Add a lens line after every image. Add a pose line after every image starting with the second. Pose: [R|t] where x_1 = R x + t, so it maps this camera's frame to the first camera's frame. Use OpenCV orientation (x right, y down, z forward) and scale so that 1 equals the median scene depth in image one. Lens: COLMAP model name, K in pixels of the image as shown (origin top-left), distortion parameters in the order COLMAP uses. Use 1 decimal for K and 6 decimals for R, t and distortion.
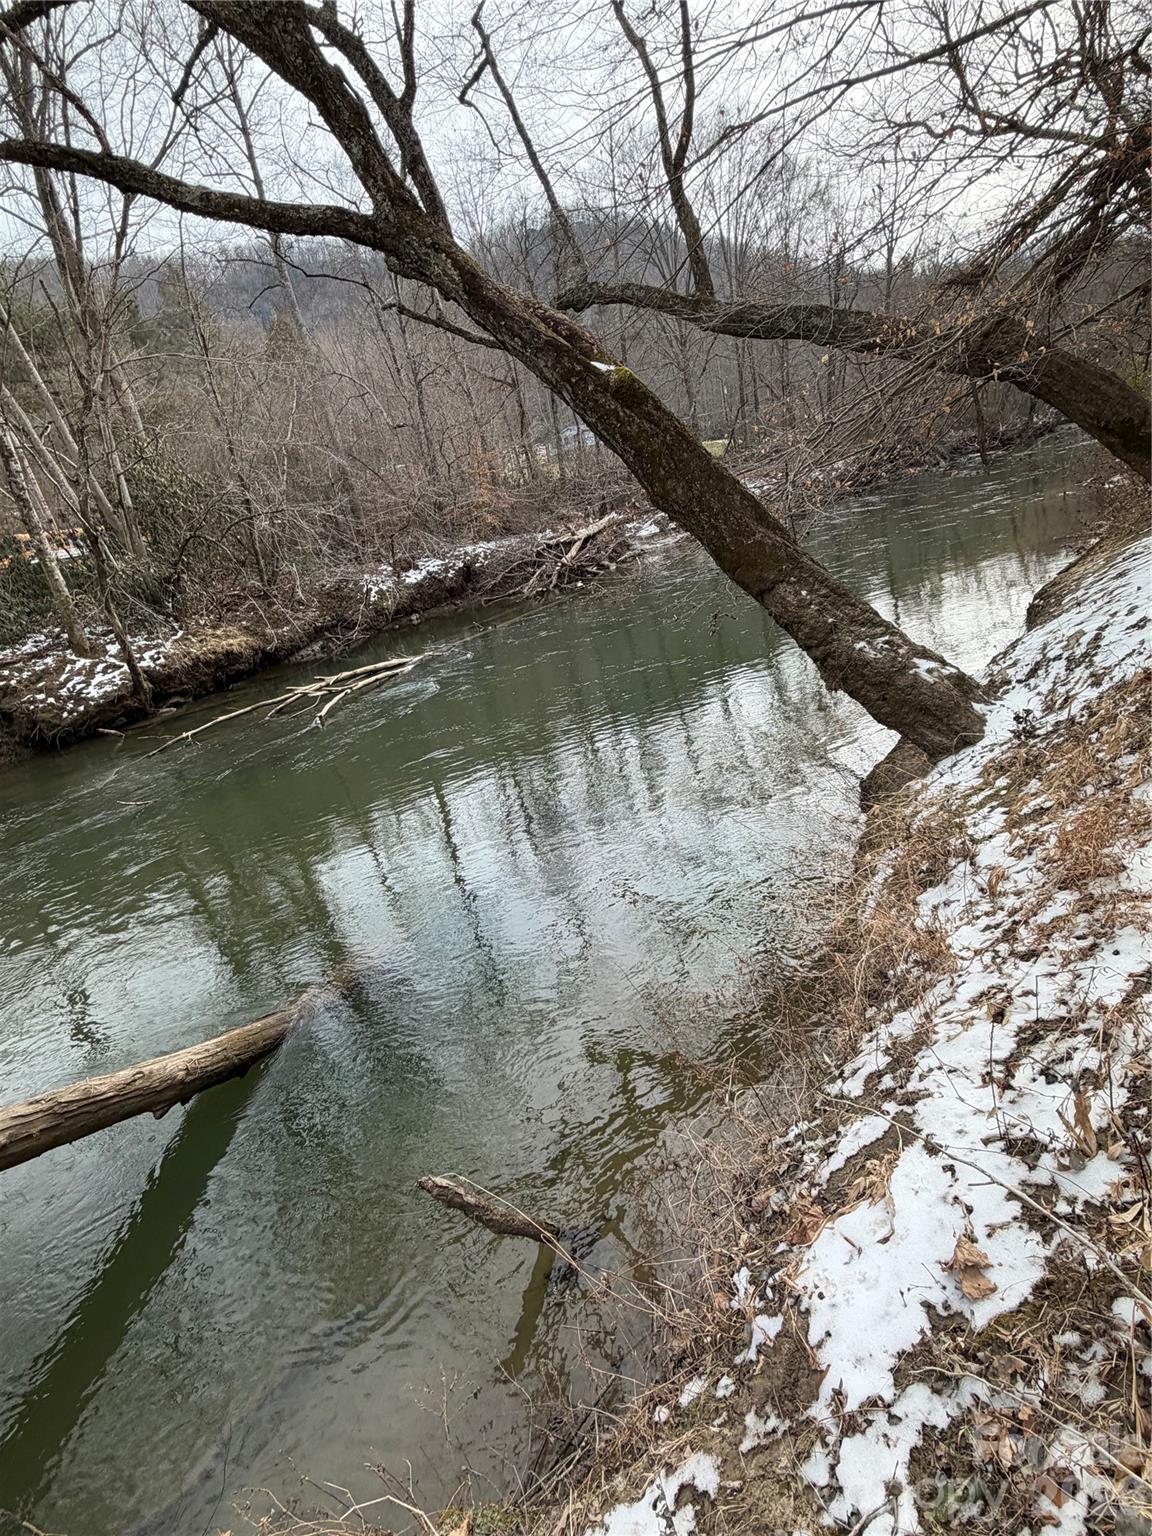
lens RADIAL K [[679.2, 0, 582.2], [0, 679.2, 770.2], [0, 0, 1]] dist [0.004734, 0.002495]
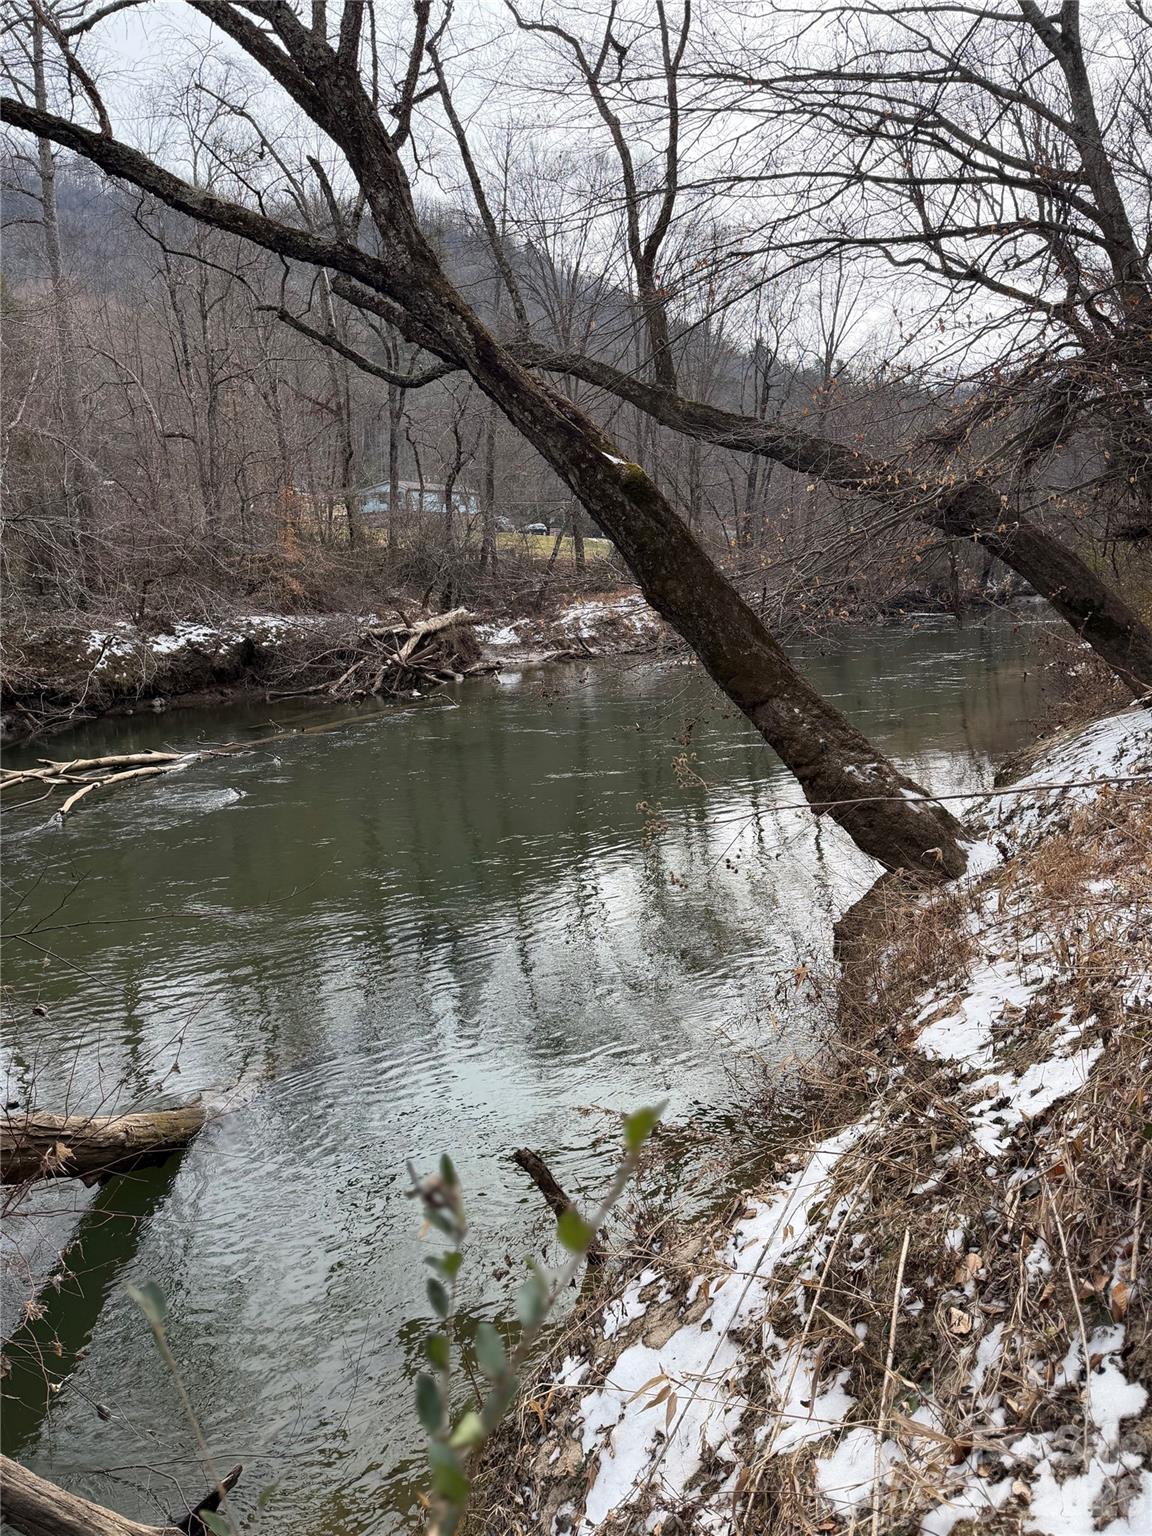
lens RADIAL K [[1068.8, 0, 577.0], [0, 1068.8, 775.0], [0, 0, 1]] dist [0.067145, -0.019500]
pose [[0.969176, 0.133899, 0.206806, -0.094742], [-0.086340, 0.970776, -0.223919, 0.066863], [-0.230745, 0.199161, 0.952414, -0.123531]]
